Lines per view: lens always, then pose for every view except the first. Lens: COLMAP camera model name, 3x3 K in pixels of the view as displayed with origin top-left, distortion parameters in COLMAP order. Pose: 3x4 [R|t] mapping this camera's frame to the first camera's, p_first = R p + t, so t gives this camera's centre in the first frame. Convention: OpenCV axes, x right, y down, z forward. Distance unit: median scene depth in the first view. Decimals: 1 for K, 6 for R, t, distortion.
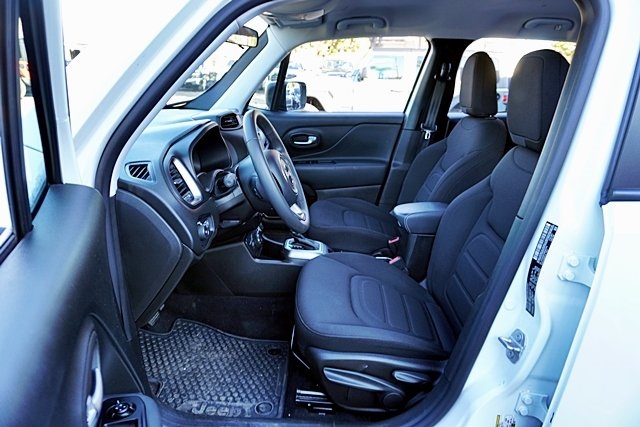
lens RADIAL K [[428.4, 0, 321.2], [0, 428.4, 213.4], [0, 0, 1]] dist [-0.044582, 0.031846]
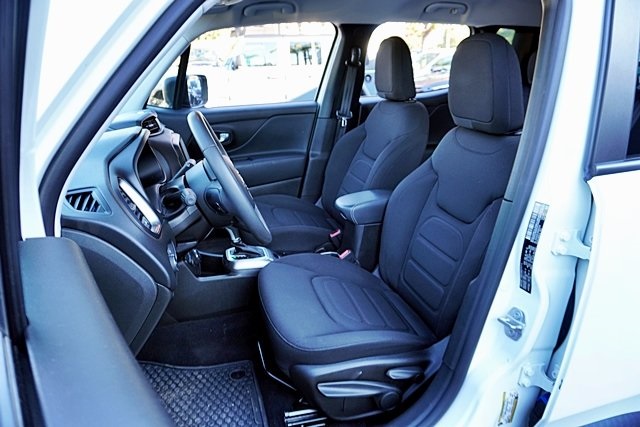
lens RADIAL K [[428.4, 0, 321.2], [0, 428.4, 214.2], [0, 0, 1]] dist [-0.044582, 0.031846]
pose [[0.953187, -0.134151, 0.270994, -0.160314], [0.126045, 0.990902, 0.047183, -0.041363], [-0.274858, -0.010817, 0.961424, 0.093297]]
